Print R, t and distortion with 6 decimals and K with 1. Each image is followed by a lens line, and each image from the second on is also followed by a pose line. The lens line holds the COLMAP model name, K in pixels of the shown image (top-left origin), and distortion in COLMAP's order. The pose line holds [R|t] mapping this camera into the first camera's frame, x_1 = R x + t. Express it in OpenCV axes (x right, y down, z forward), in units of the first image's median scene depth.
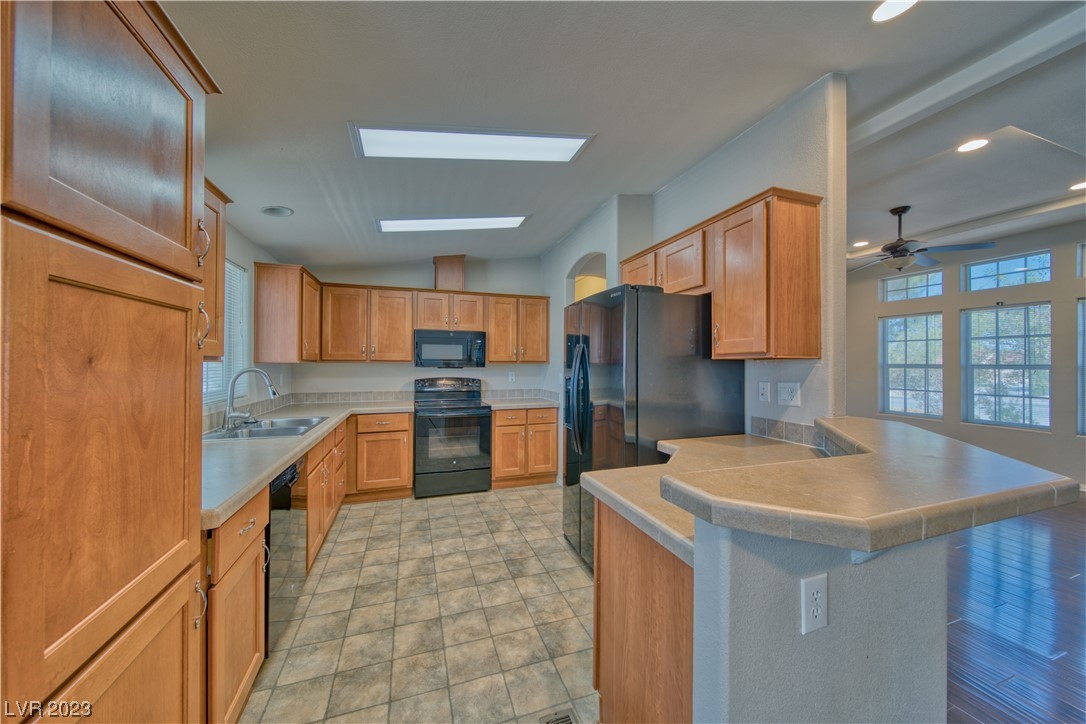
lens RADIAL K [[381.0, 0, 542.8], [0, 381.0, 362.4], [0, 0, 1]] dist [0.000424, -0.001639]
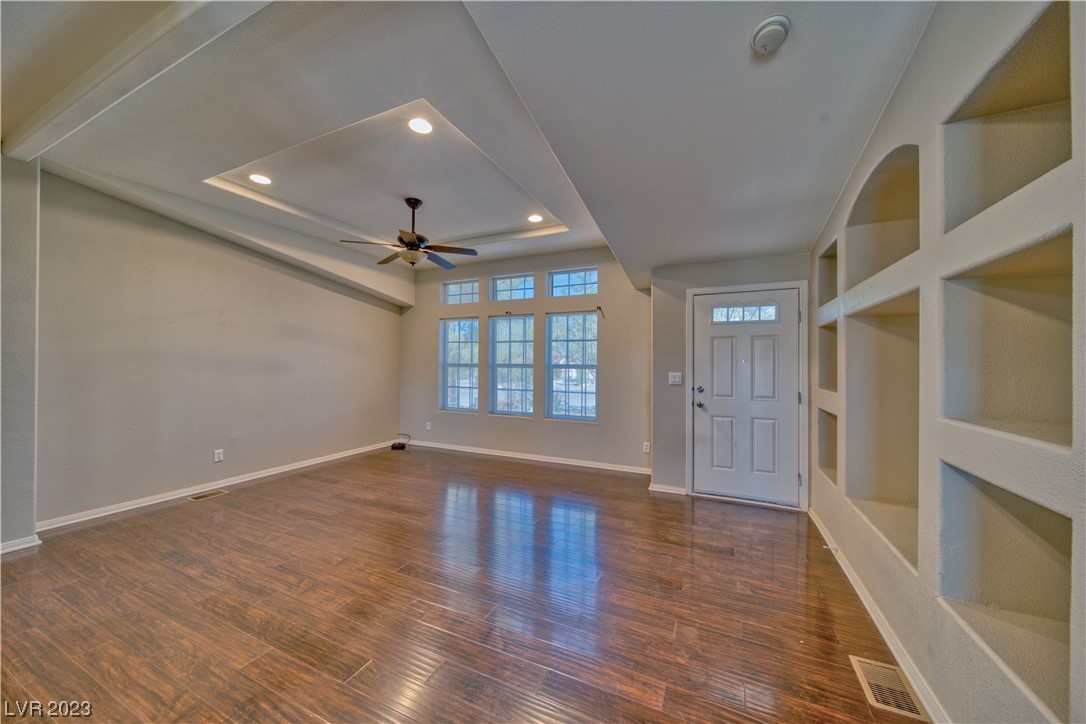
lens RADIAL K [[381.0, 0, 542.0], [0, 381.0, 362.9], [0, 0, 1]] dist [0.000424, -0.001639]
pose [[0.697615, 0.004444, 0.716459, 0.466686], [-0.006436, 0.999979, 0.000064, 0.001576], [-0.716444, -0.004656, 0.697629, 0.095371]]
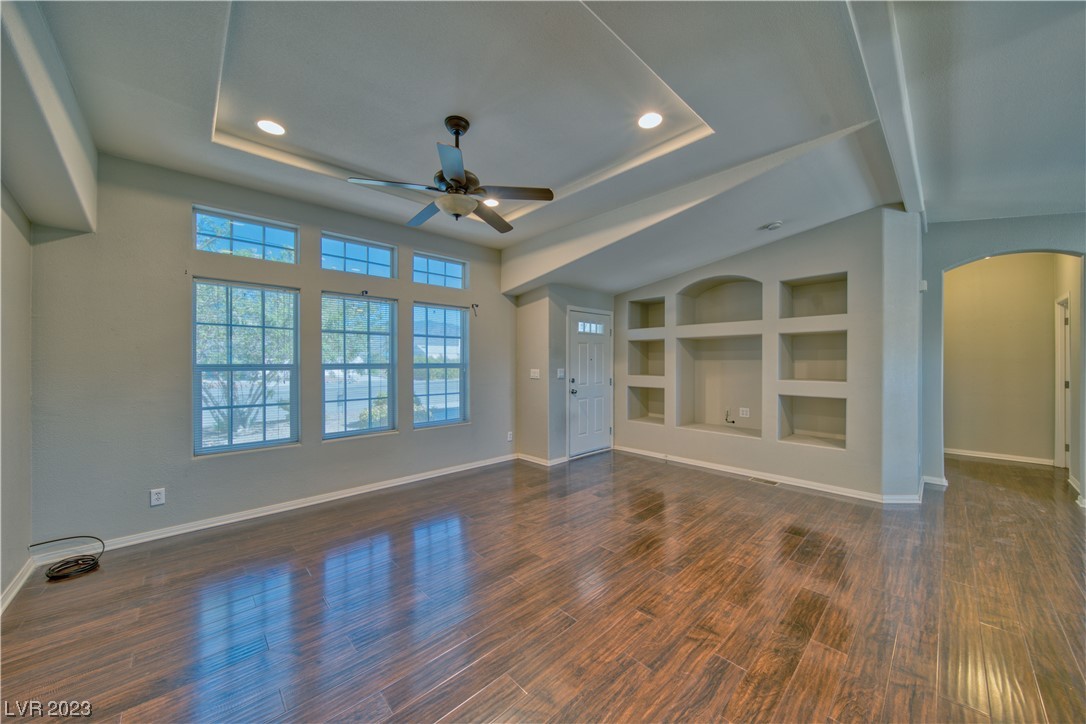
lens RADIAL K [[381.0, 0, 545.5], [0, 381.0, 363.3], [0, 0, 1]] dist [0.000424, -0.001639]
pose [[-0.408363, -0.006874, 0.912794, 0.281356], [-0.000887, 0.999974, 0.007134, -0.002652], [-0.912819, 0.002103, -0.408359, 1.102006]]
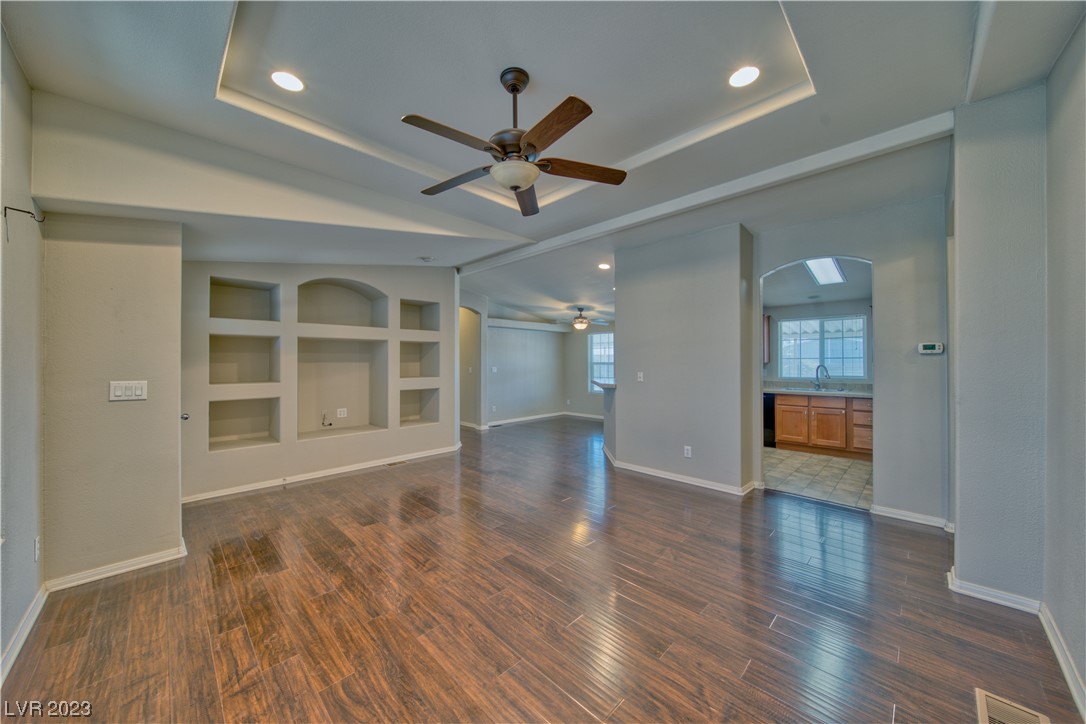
lens RADIAL K [[381.0, 0, 540.0], [0, 381.0, 362.9], [0, 0, 1]] dist [0.000424, -0.001639]
pose [[-0.903648, 0.002886, -0.428266, 1.109418], [0.003362, 0.999994, -0.000355, -0.001063], [0.428263, -0.001760, -0.903653, 1.466426]]
